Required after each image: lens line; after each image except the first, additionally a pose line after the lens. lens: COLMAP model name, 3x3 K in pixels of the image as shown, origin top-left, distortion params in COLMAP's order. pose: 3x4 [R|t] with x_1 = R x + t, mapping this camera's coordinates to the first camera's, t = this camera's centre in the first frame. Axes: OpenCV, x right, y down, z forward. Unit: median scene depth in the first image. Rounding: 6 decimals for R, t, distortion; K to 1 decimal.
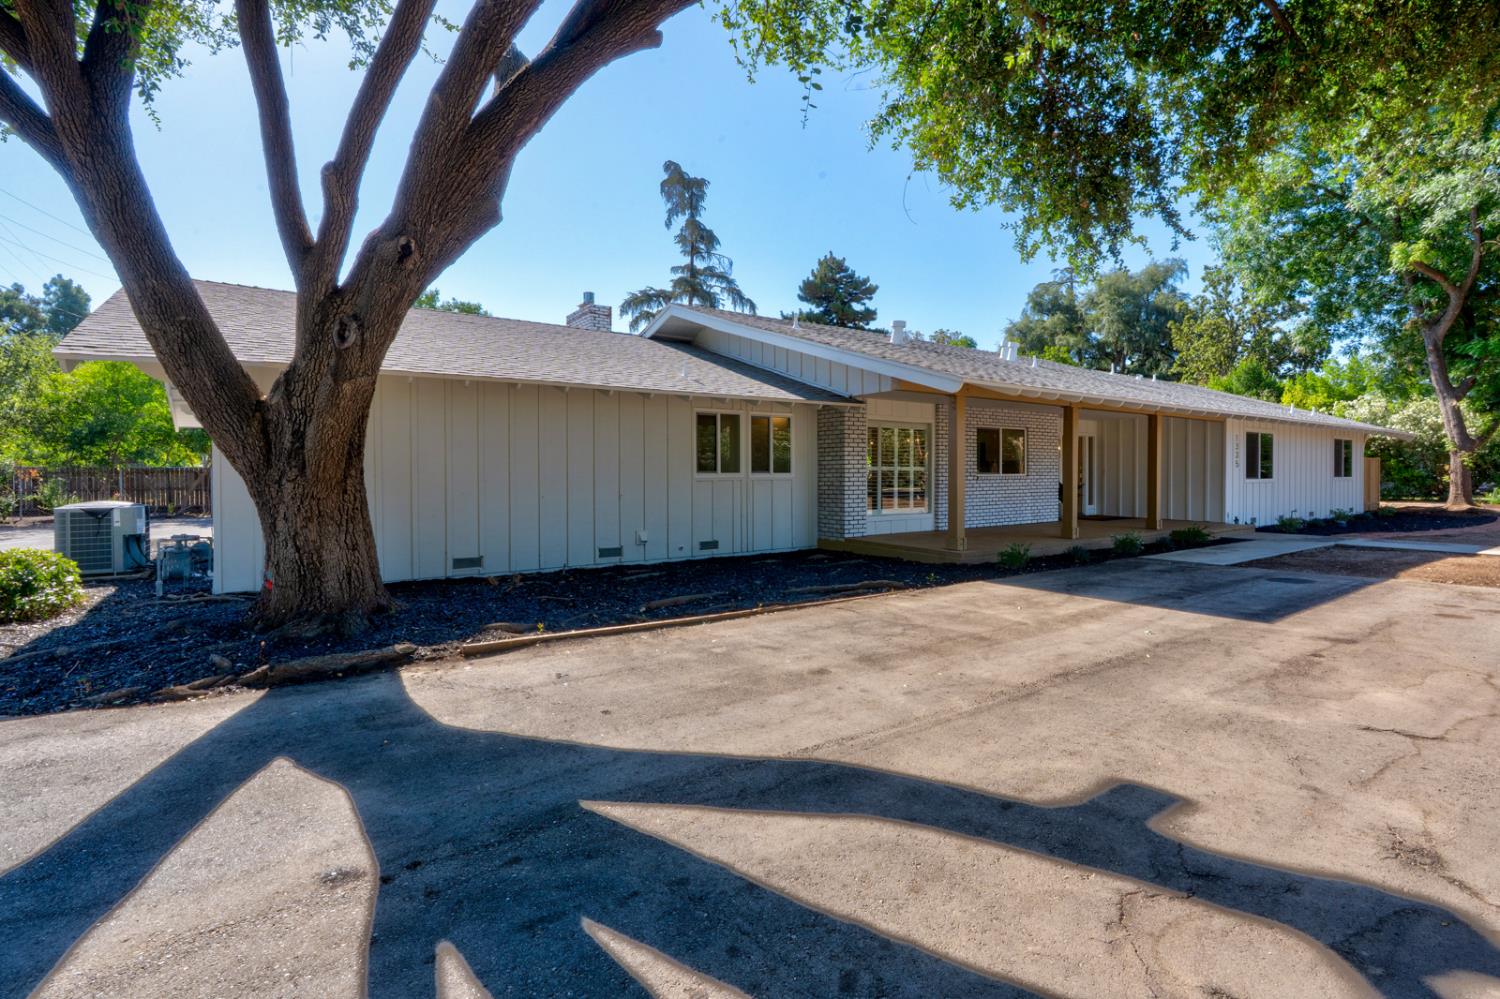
lens RADIAL K [[694.4, 0, 750.0], [0, 694.4, 499.5], [0, 0, 1]] dist [-0.000181, 0.000213]
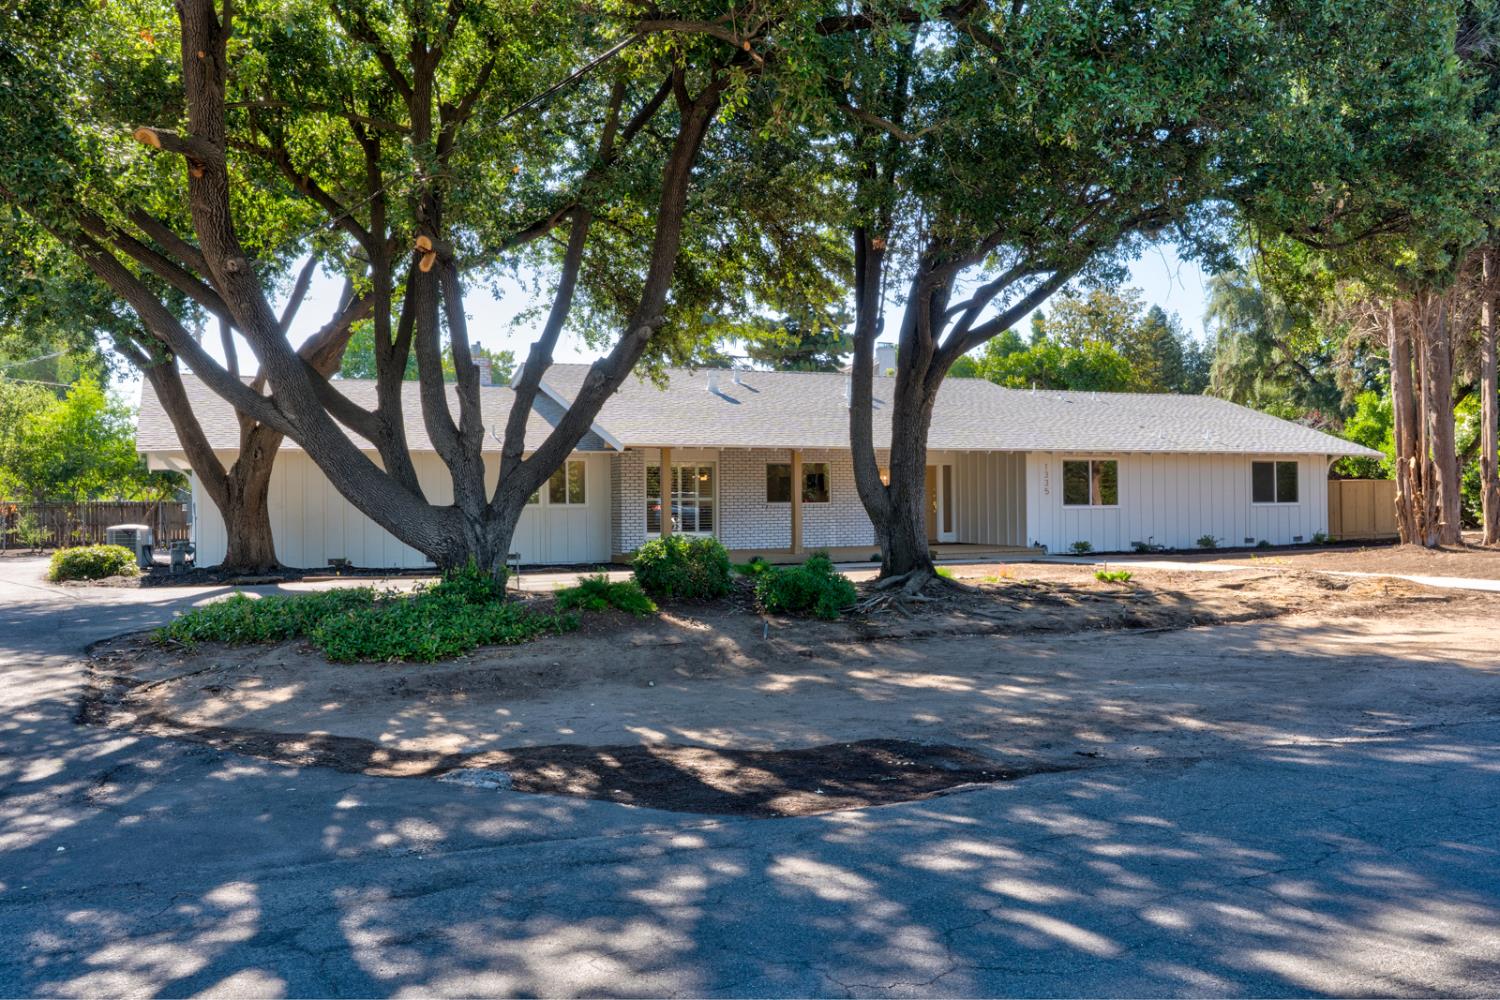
lens RADIAL K [[1236.8, 0, 750.0], [0, 1236.8, 500.0], [0, 0, 1]] dist [0.014154, -0.004496]
pose [[0.982753, -0.008416, -0.184732, 0.897885], [0.001285, 0.999250, -0.038689, 0.051170], [0.184919, 0.037784, 0.982027, -1.381575]]
